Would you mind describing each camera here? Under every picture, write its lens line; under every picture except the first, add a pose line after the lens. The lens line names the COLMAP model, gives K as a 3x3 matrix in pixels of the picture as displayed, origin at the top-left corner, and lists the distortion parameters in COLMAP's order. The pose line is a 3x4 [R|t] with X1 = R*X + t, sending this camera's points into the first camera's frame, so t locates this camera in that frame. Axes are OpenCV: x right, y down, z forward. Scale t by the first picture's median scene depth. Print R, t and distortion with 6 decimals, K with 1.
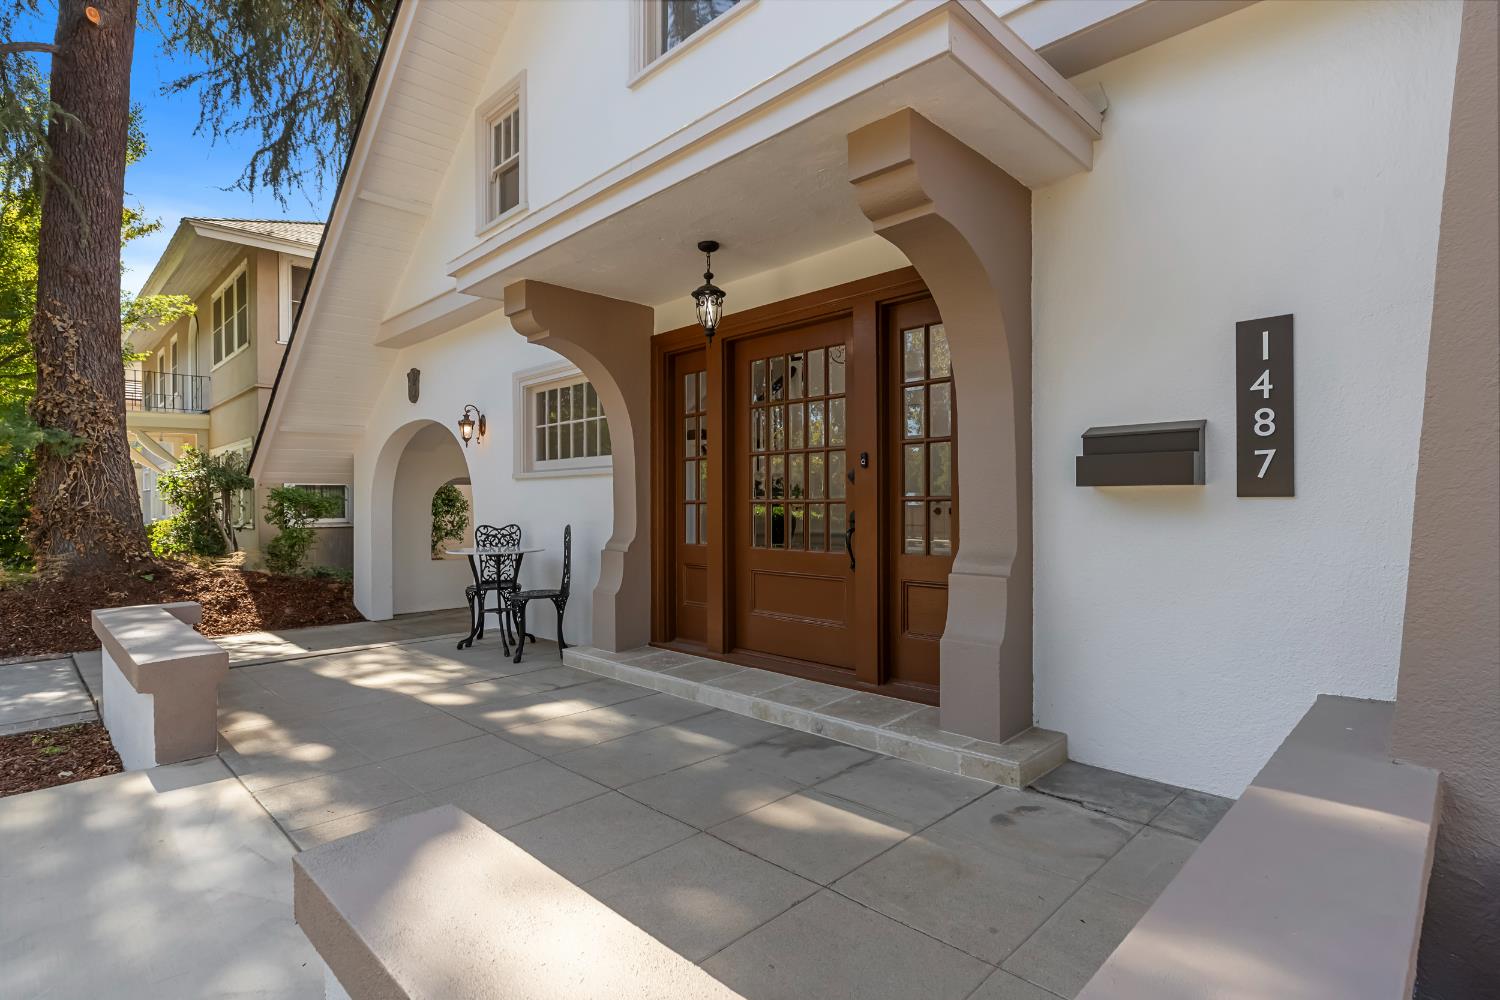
lens RADIAL K [[753.9, 0, 748.0], [0, 753.9, 497.6], [0, 0, 1]] dist [0.002948, 0.000076]
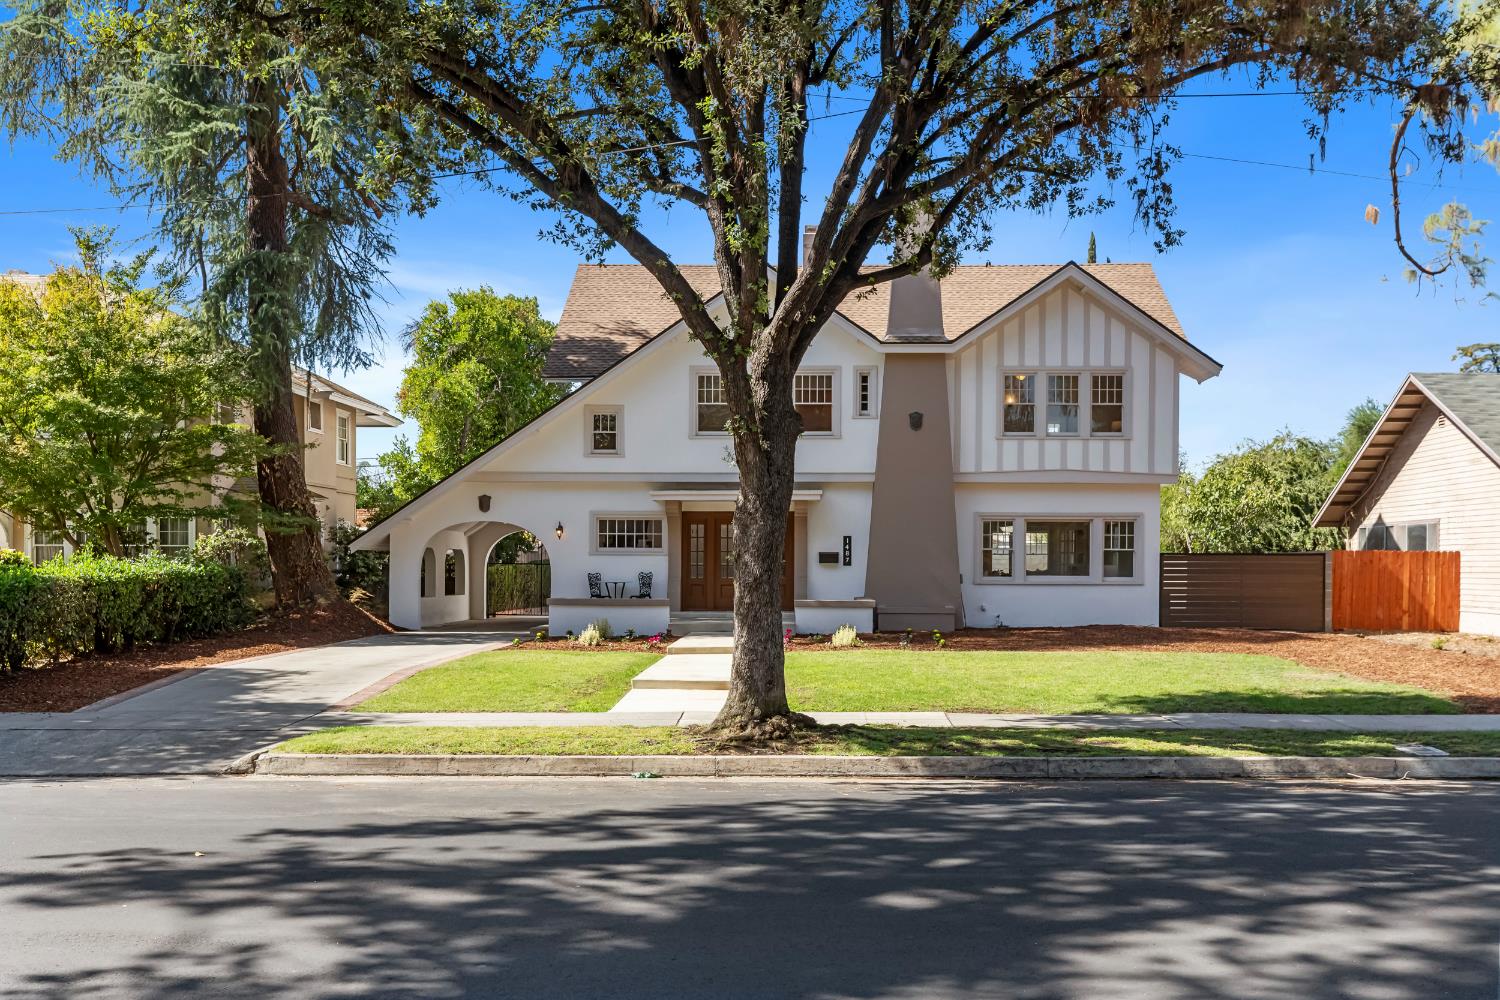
lens RADIAL K [[1421.0, 0, 757.3], [0, 1421.0, 578.1], [0, 0, 1]] dist [-0.004686, 0.000000]
pose [[0.727441, 0.003974, 0.686159, -3.698702], [-0.015544, 0.999822, 0.010688, -0.005516], [-0.685994, -0.018441, 0.727373, -3.281619]]
